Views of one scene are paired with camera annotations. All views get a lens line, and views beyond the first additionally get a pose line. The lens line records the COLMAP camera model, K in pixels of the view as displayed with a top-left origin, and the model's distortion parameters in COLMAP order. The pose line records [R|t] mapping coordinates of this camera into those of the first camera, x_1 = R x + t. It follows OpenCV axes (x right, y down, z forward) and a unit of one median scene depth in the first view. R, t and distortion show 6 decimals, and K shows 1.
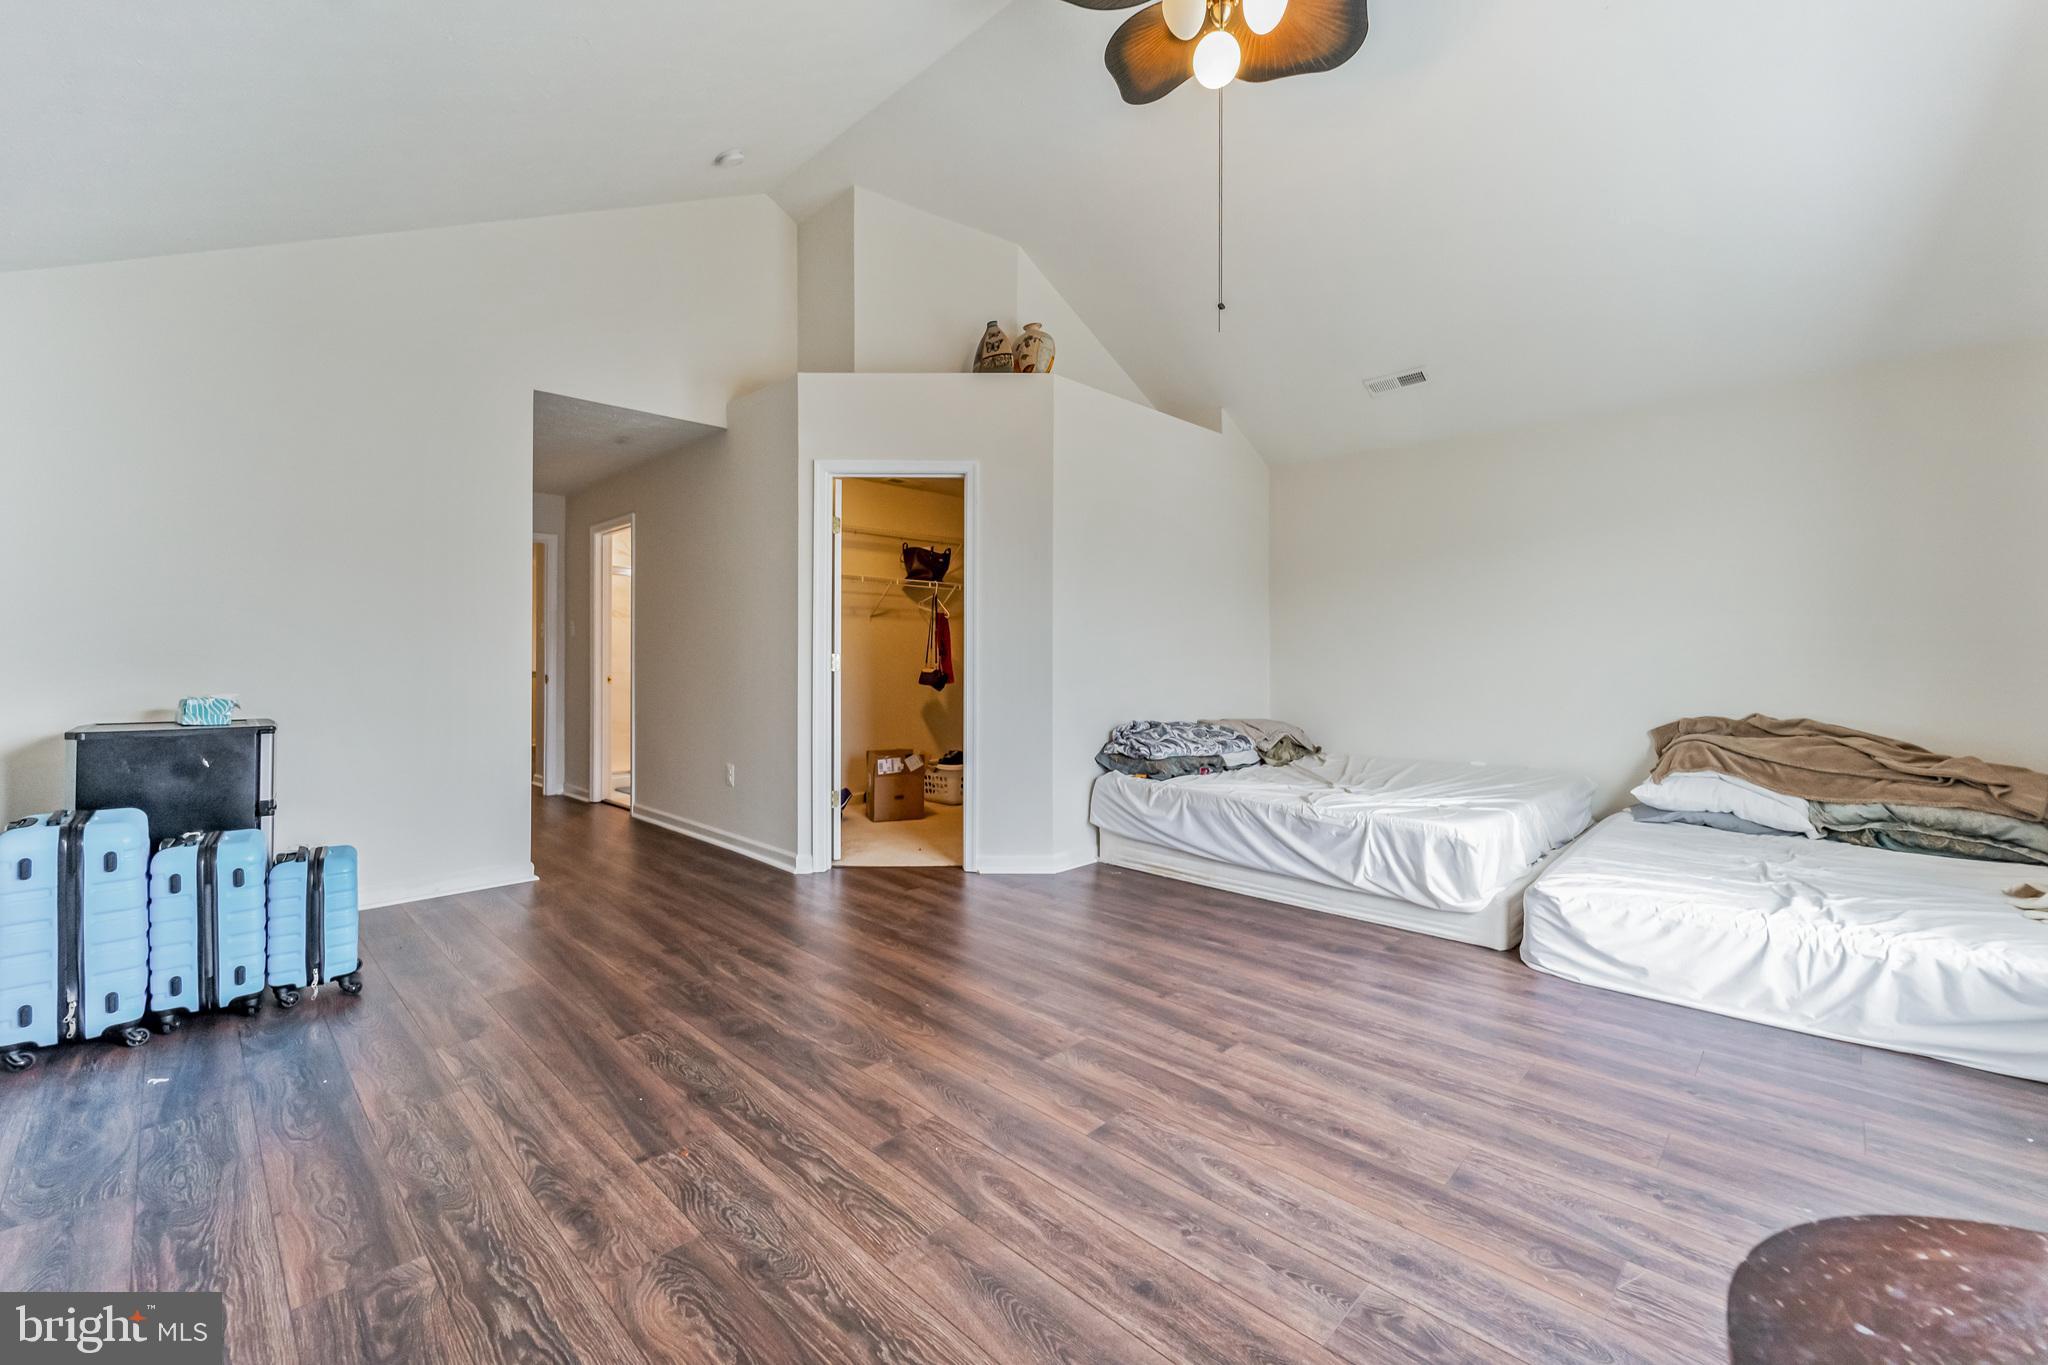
lens RADIAL K [[840.0, 0, 1029.5], [0, 840.0, 665.7], [0, 0, 1]] dist [0.002507, 0.000284]
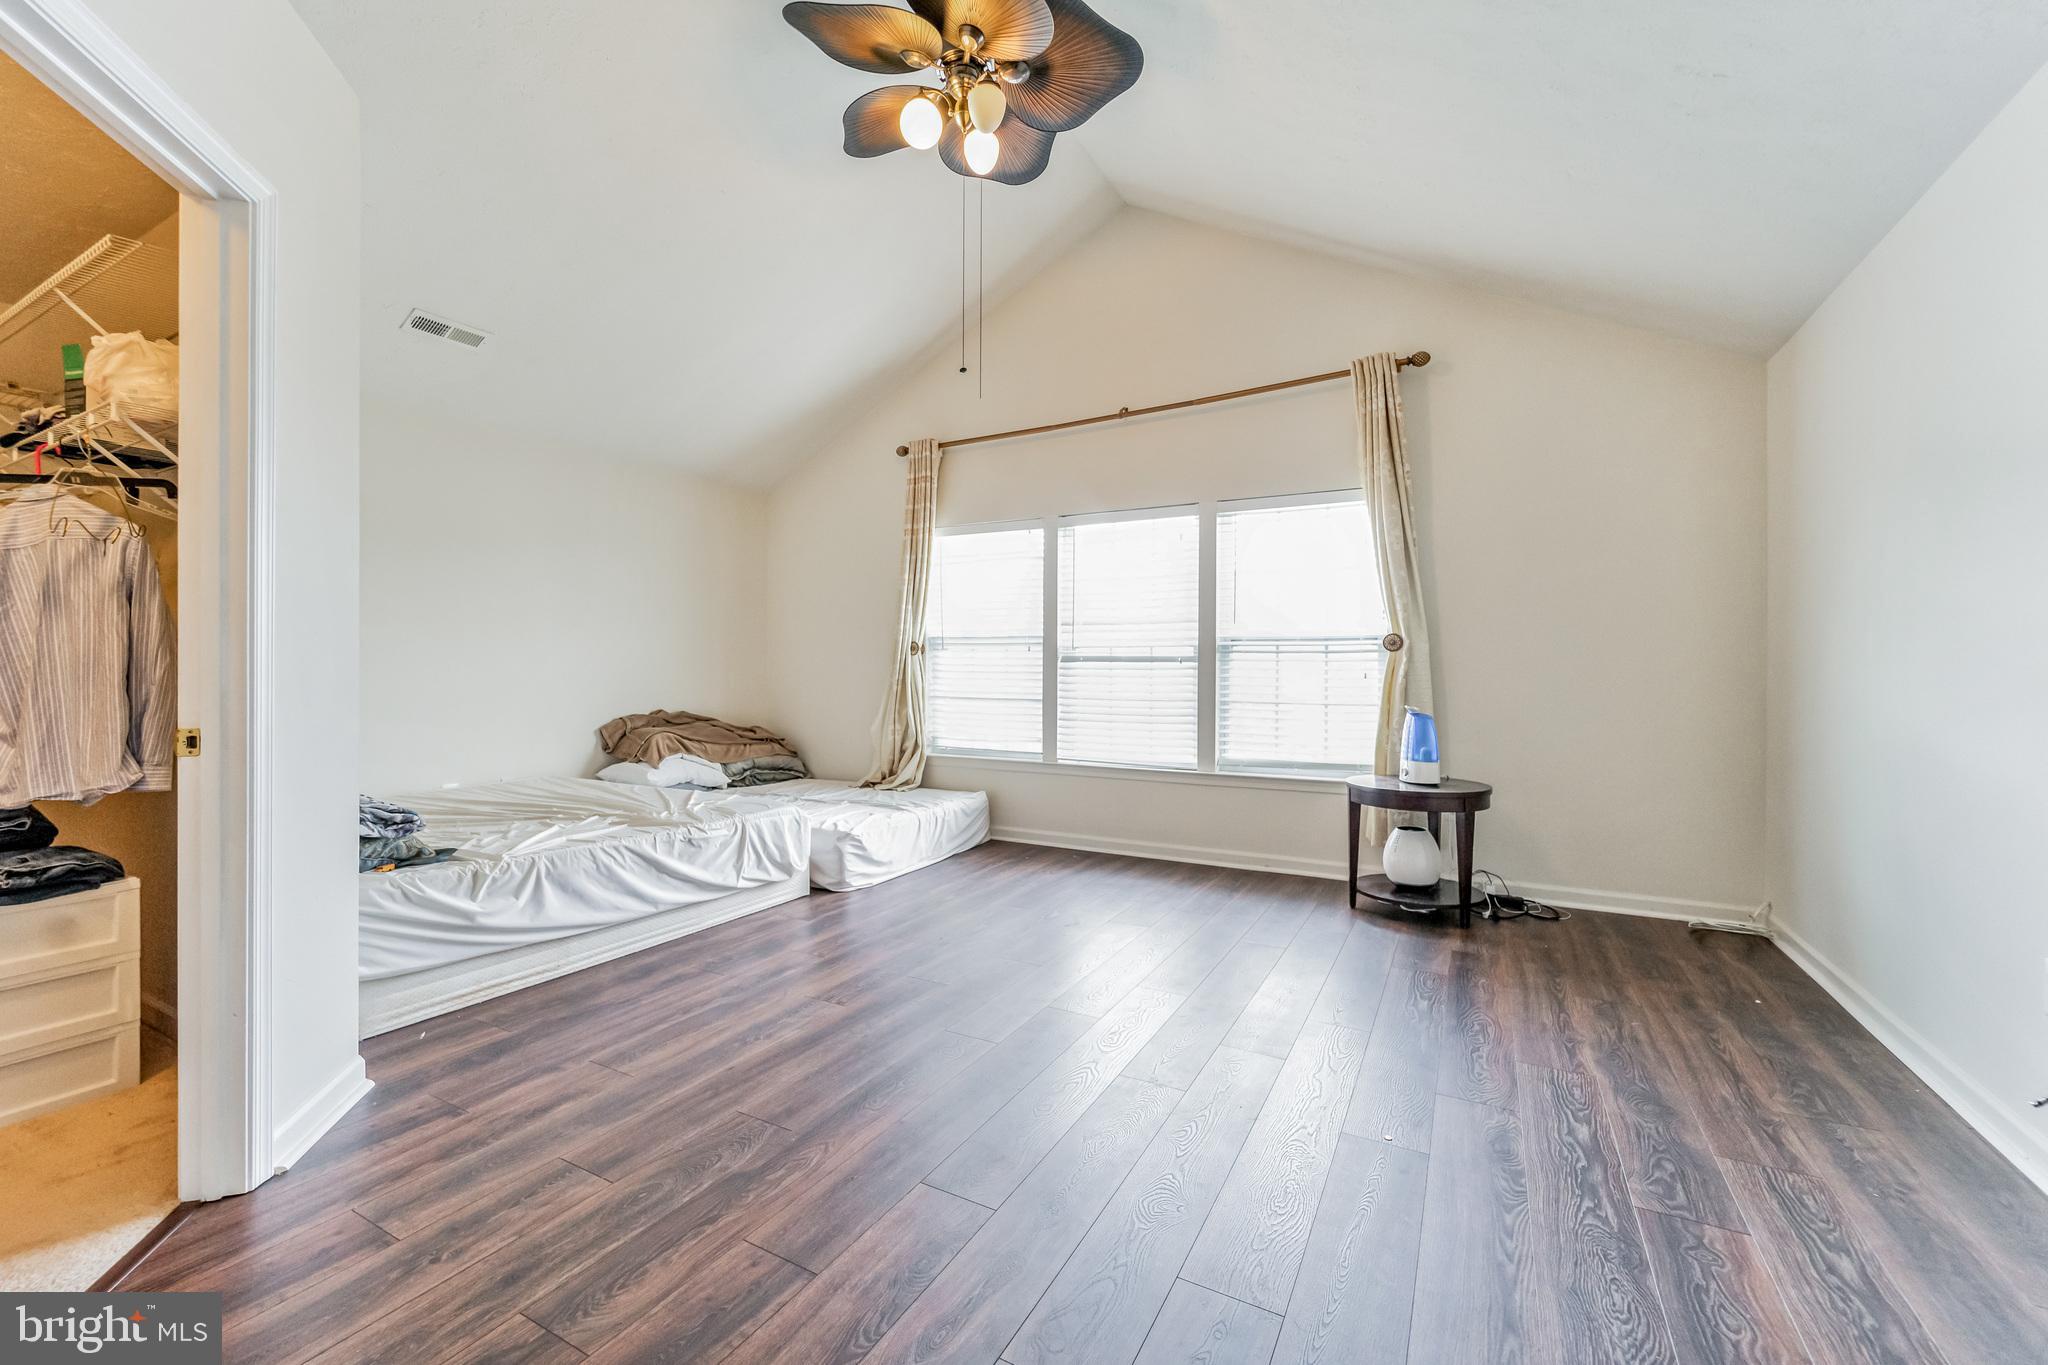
lens RADIAL K [[840.0, 0, 1013.9], [0, 840.0, 676.4], [0, 0, 1]] dist [0.002507, 0.000284]
pose [[-0.264638, -0.007345, 0.964320, -0.715640], [0.003033, 0.999960, 0.008449, -0.009556], [-0.964343, 0.005160, -0.264606, 0.949380]]
